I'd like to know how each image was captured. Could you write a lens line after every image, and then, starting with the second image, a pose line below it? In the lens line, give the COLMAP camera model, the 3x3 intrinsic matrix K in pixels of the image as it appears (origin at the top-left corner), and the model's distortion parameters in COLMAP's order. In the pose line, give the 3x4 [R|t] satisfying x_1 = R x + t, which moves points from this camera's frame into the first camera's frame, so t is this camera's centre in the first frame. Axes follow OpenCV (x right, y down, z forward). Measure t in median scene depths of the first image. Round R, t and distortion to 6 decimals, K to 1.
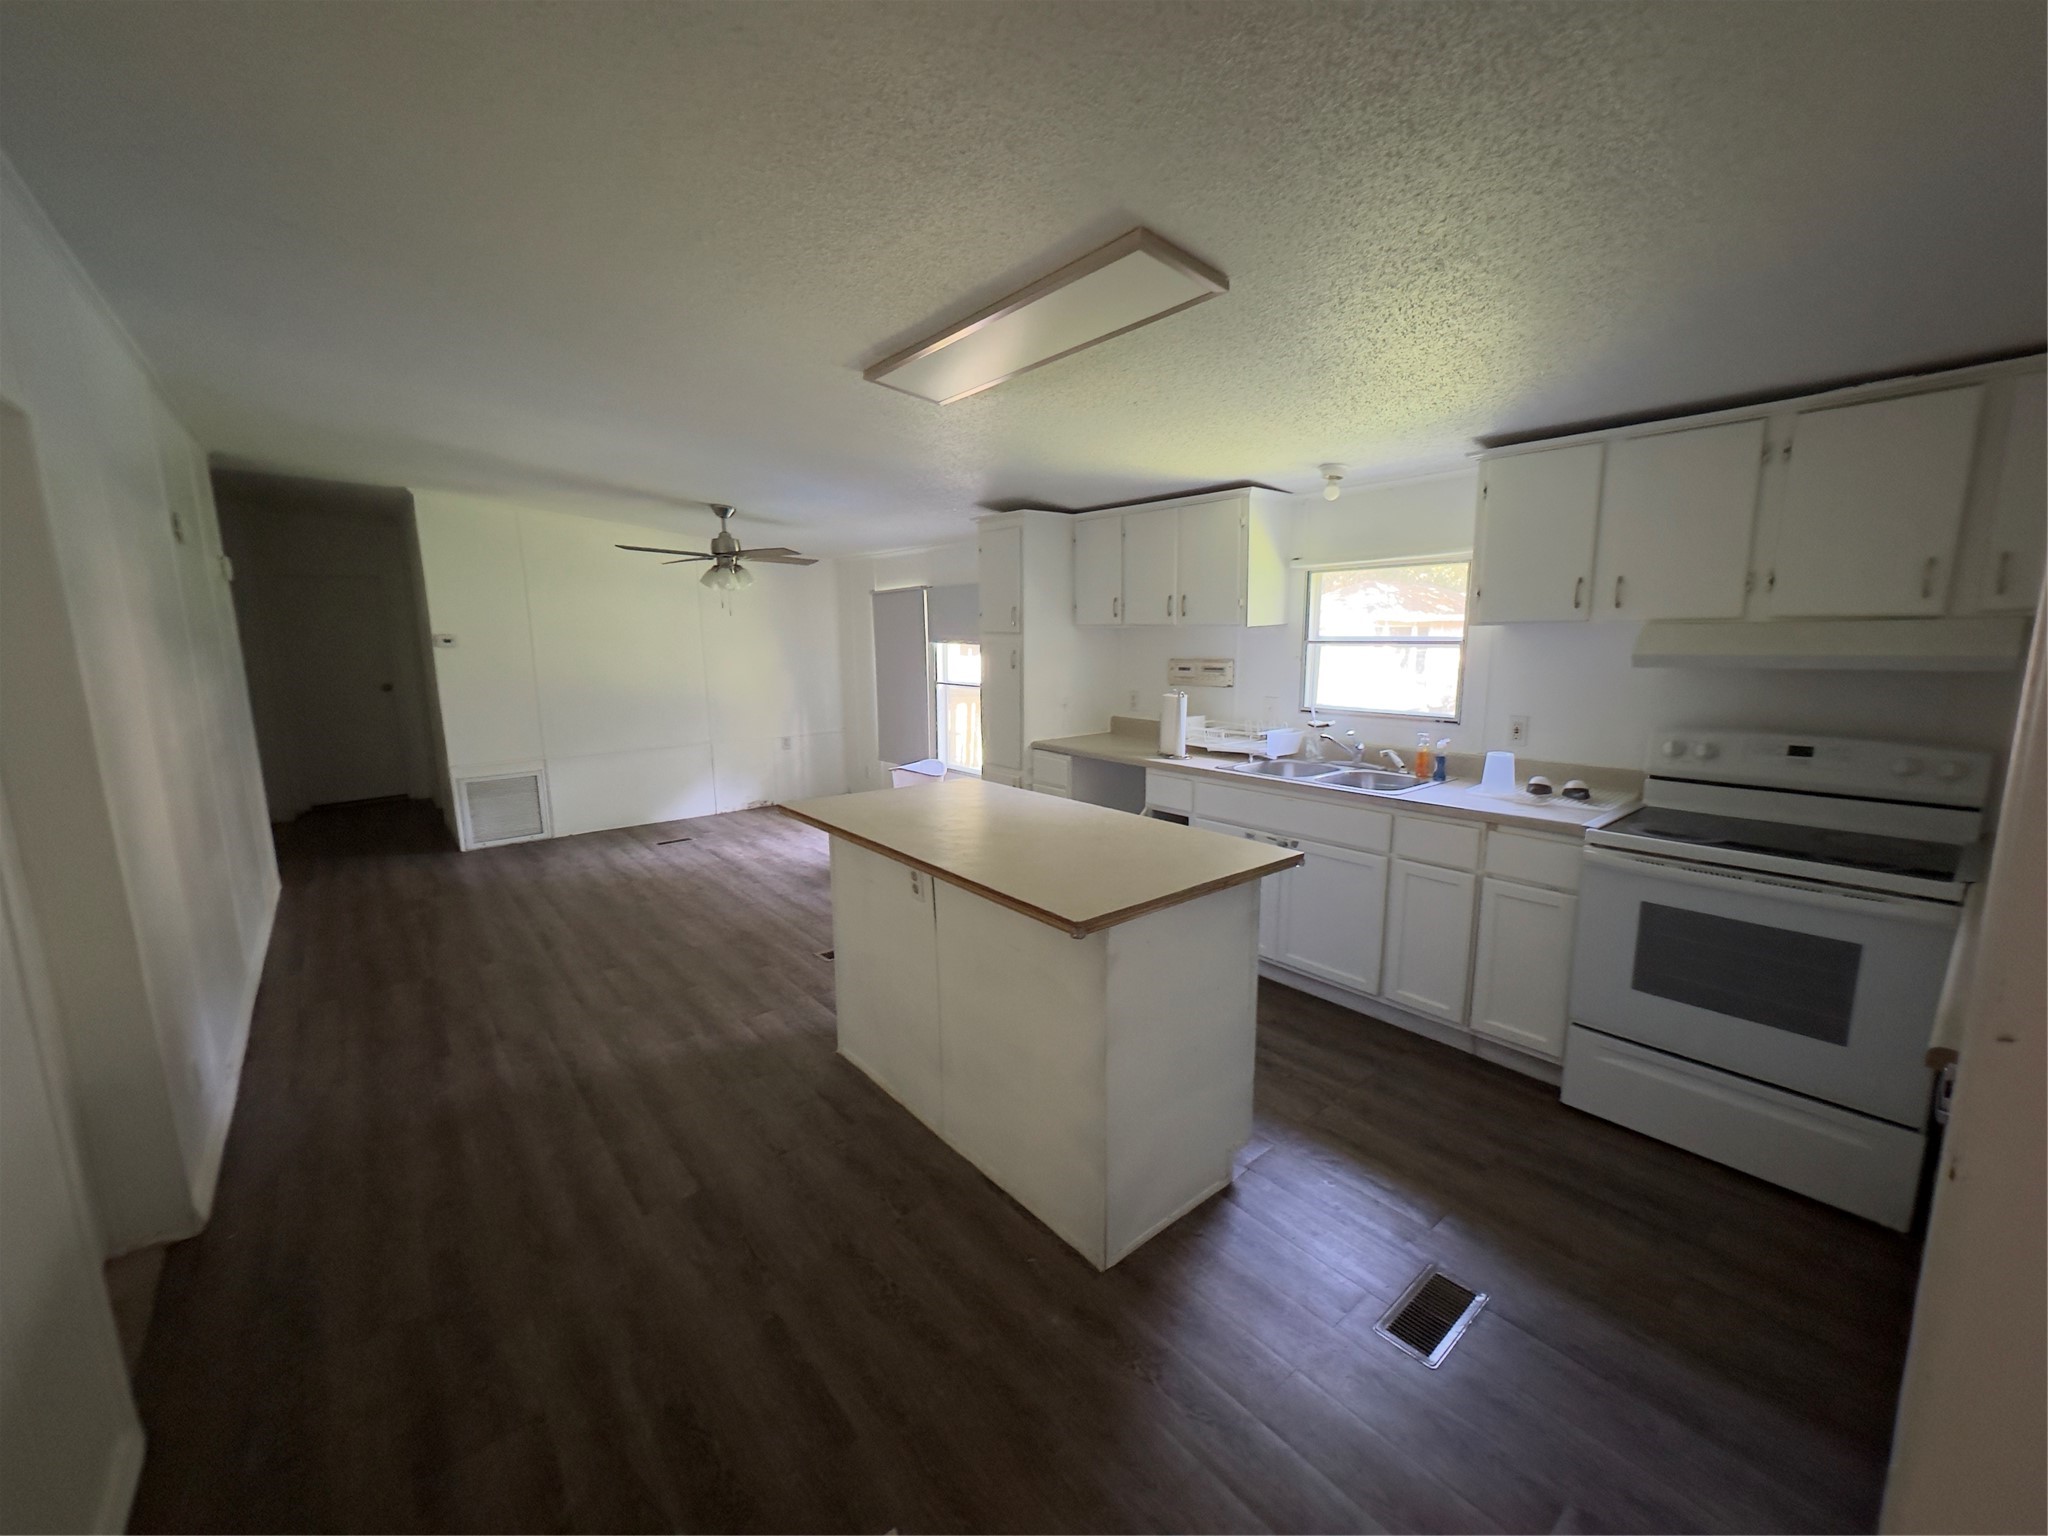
lens RADIAL K [[823.4, 0, 1013.7], [0, 823.4, 768.2], [0, 0, 1]] dist [0.001353, 0.000270]
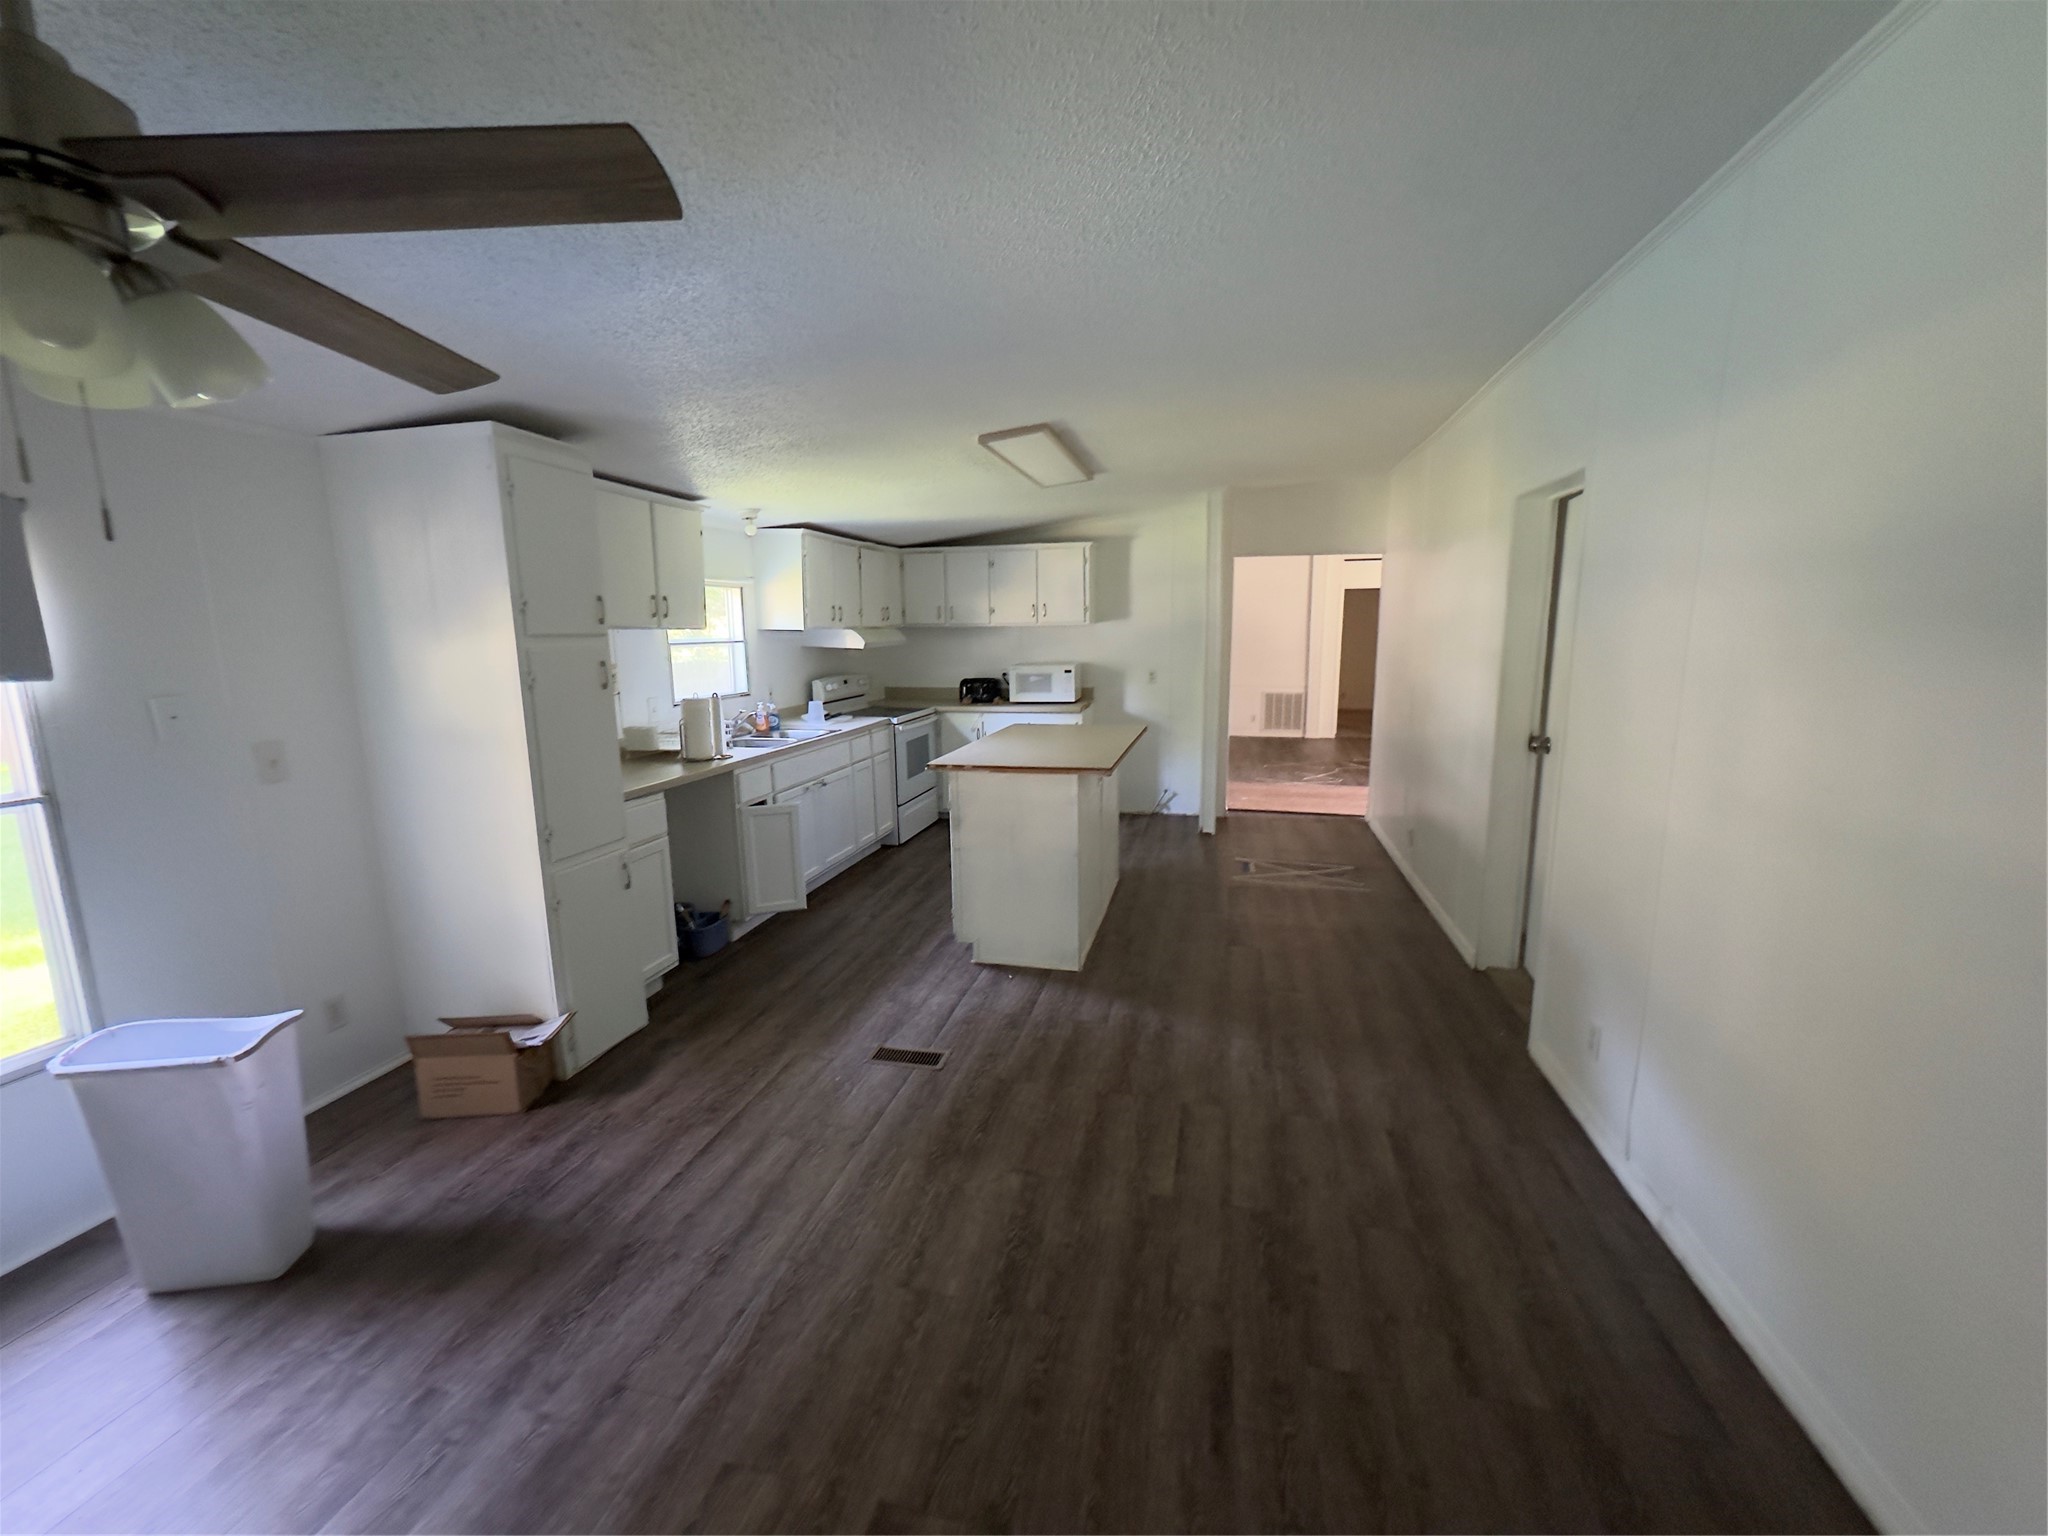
lens RADIAL K [[823.4, 0, 1015.3], [0, 823.4, 765.0], [0, 0, 1]] dist [0.001353, 0.000270]
pose [[-0.604624, -0.117420, 0.787808, -0.868886], [0.145988, 0.955983, 0.254528, -0.220846], [-0.783018, 0.268904, -0.560869, 1.348135]]
